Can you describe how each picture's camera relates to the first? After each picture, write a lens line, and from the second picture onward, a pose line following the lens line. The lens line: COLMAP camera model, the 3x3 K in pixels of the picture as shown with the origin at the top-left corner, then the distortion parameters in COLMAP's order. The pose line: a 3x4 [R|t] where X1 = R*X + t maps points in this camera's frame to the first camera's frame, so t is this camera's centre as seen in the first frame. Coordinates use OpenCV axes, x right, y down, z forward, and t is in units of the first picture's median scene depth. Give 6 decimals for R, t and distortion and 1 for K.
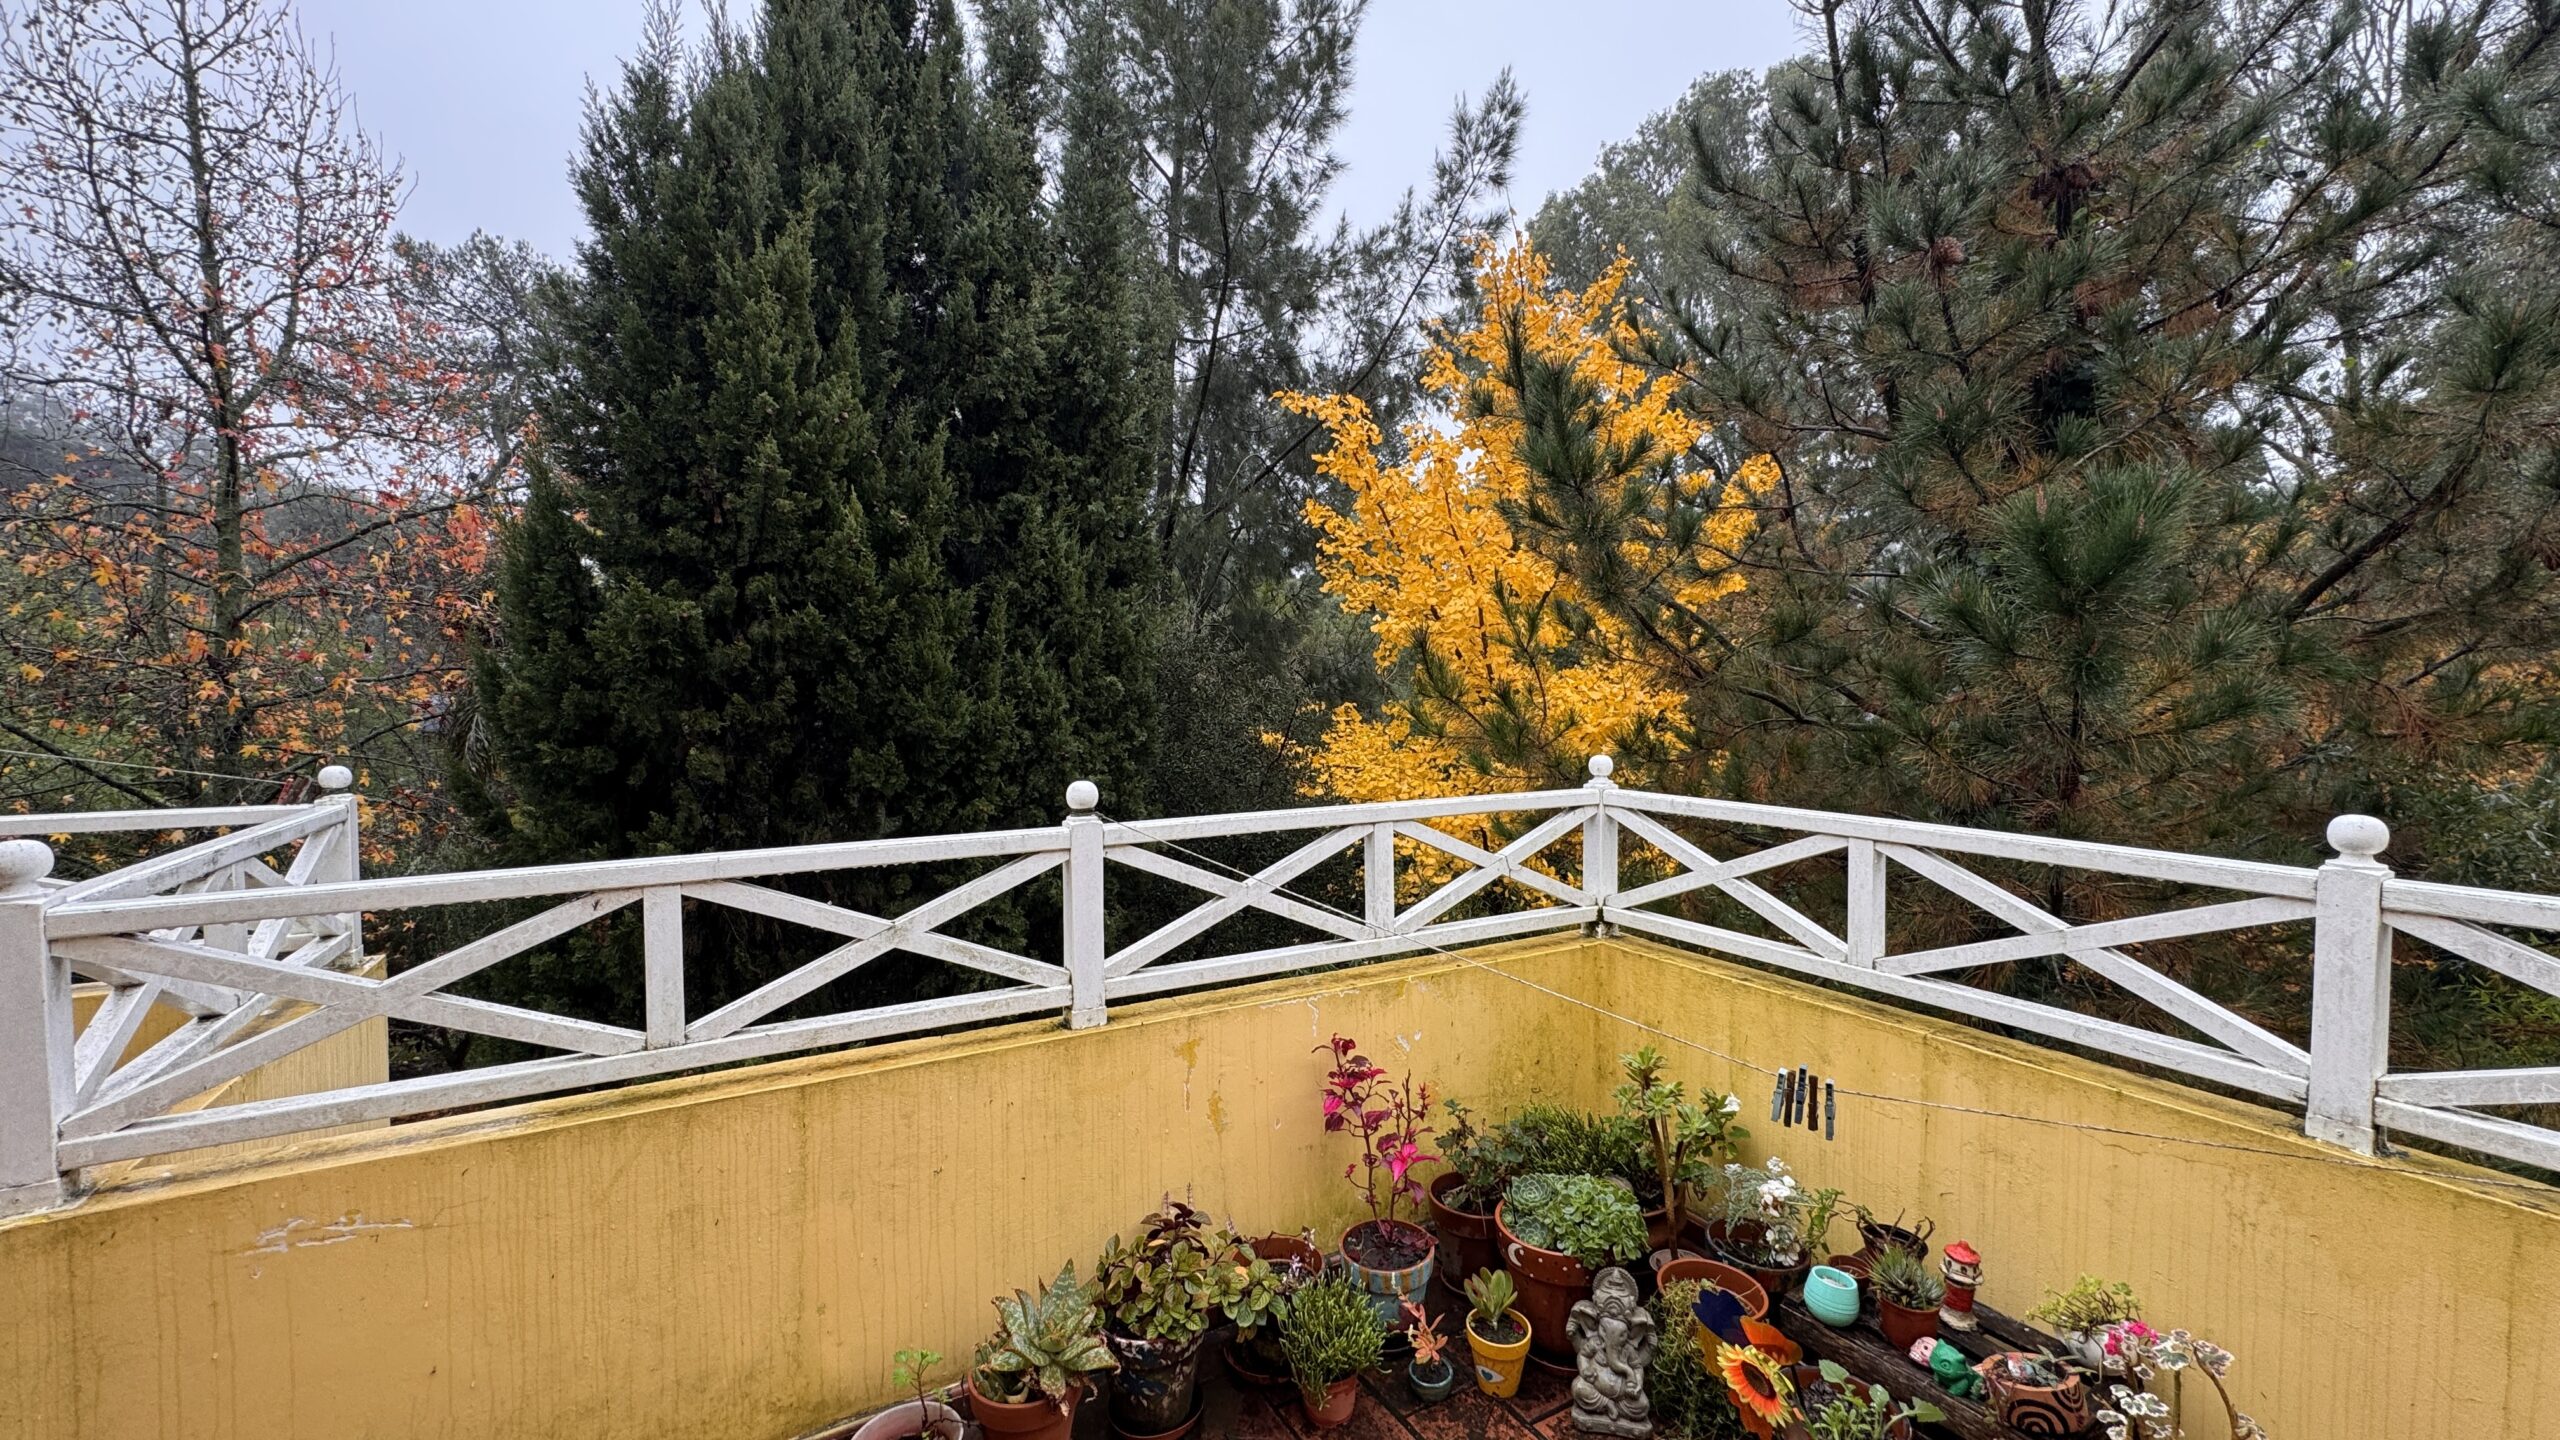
lens RADIAL K [[1021.8, 0, 1289.7], [0, 1021.8, 724.0], [0, 0, 1]] dist [-0.000763, -0.000068]
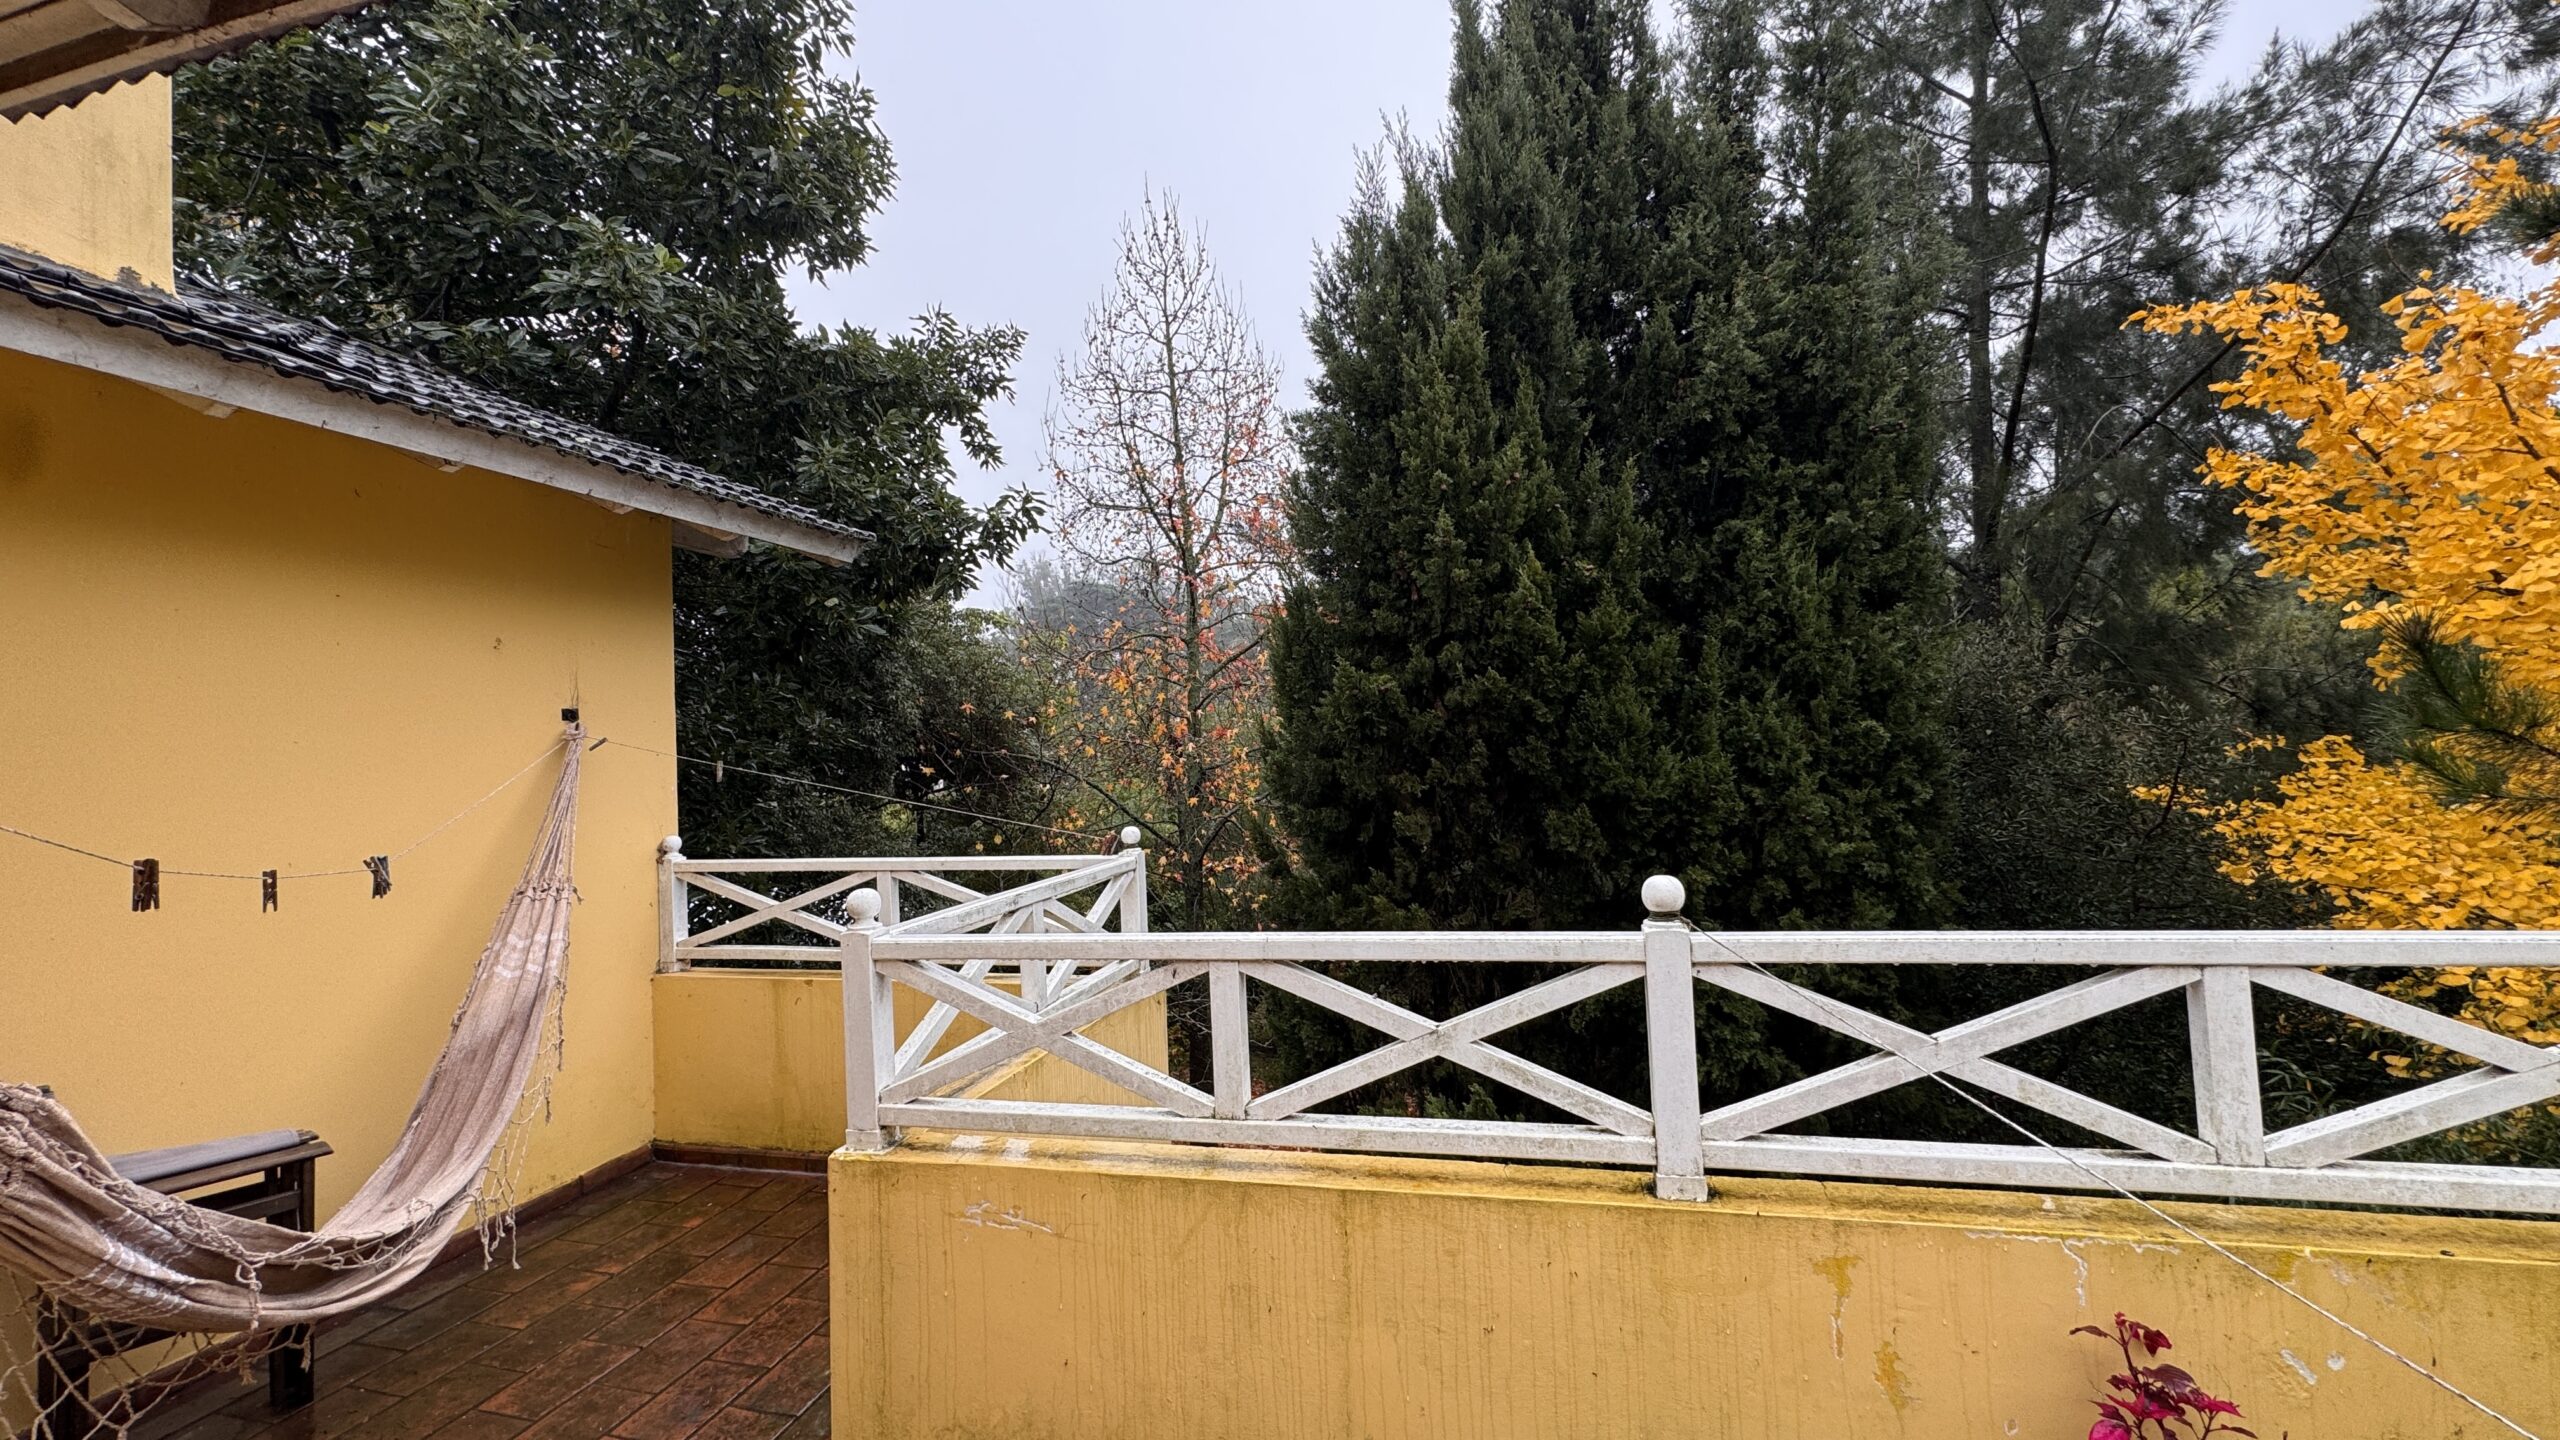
lens RADIAL K [[1021.8, 0, 1282.4], [0, 1021.8, 721.0], [0, 0, 1]] dist [-0.000763, -0.000068]
pose [[0.719970, -0.047437, -0.692382, 0.076873], [0.014771, 0.998483, -0.053049, -0.014410], [0.693848, 0.027966, 0.719579, 0.131988]]
